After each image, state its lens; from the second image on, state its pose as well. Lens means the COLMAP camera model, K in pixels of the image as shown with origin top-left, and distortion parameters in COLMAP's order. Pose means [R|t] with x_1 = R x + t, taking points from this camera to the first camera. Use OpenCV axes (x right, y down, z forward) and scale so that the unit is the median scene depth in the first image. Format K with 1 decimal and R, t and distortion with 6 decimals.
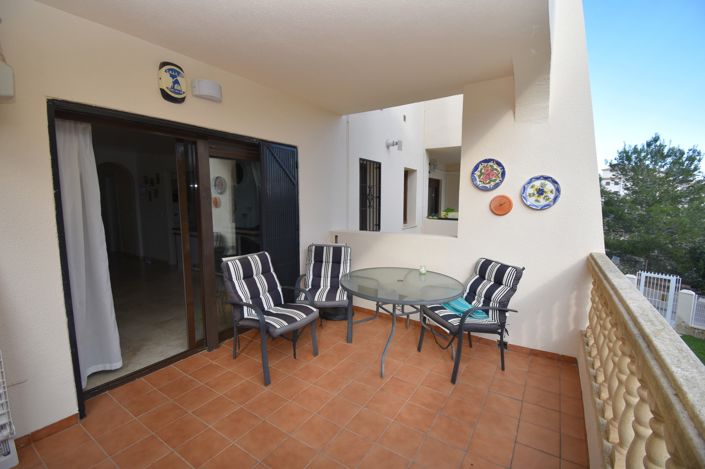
lens RADIAL K [[306.0, 0, 354.8], [0, 306.0, 233.1], [0, 0, 1]] dist [0.011144, -0.020234]
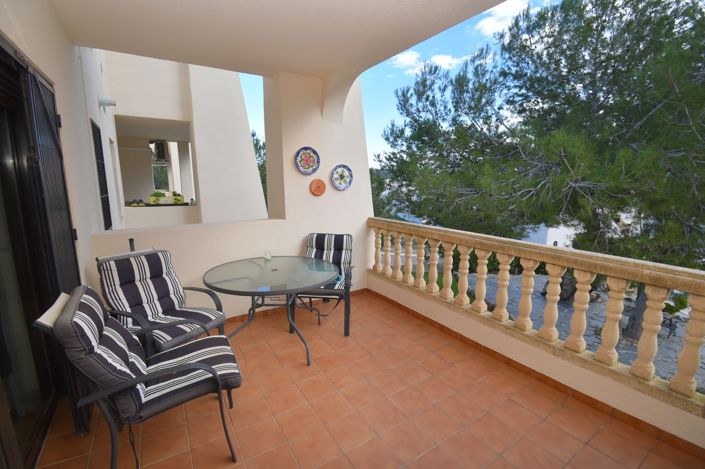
lens RADIAL K [[306.0, 0, 354.8], [0, 306.0, 233.1], [0, 0, 1]] dist [0.011144, -0.020234]
pose [[0.413704, -0.149290, 0.898088, -0.595110], [0.104006, 0.987755, 0.116285, -0.040368], [-0.904451, 0.045299, 0.424166, 0.385905]]
